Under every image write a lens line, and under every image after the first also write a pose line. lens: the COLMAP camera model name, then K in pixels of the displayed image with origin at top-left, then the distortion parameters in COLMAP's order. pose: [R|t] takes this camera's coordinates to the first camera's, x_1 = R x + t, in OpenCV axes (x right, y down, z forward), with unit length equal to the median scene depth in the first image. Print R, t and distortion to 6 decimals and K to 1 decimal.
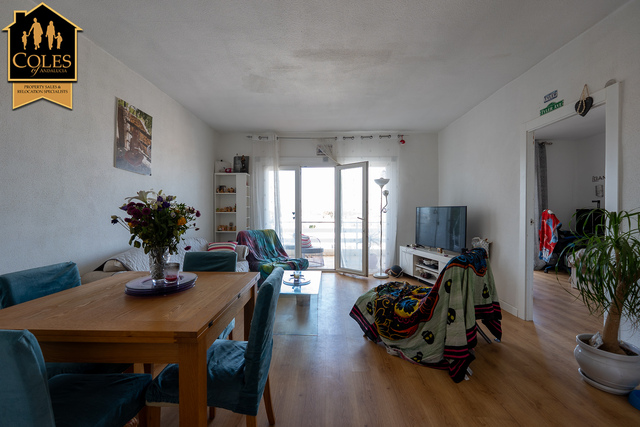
lens RADIAL K [[265.0, 0, 323.2], [0, 265.0, 213.9], [0, 0, 1]] dist [-0.010922, 0.000122]
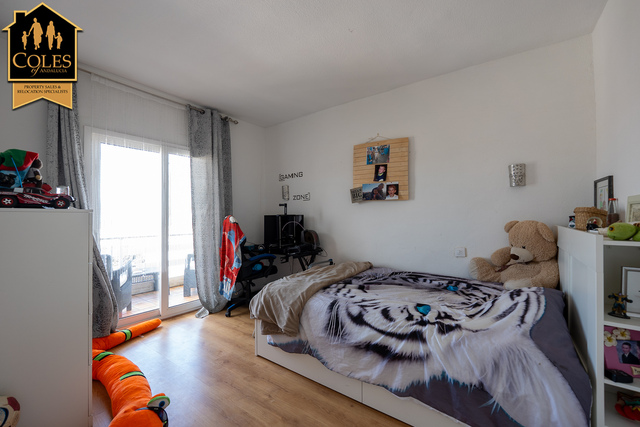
lens RADIAL K [[265.0, 0, 321.8], [0, 265.0, 211.9], [0, 0, 1]] dist [-0.010922, 0.000122]
pose [[0.576660, 0.012903, 0.816882, 0.498651], [0.016957, 0.999471, -0.027758, -0.005045], [-0.816808, 0.029859, 0.576136, 0.484141]]
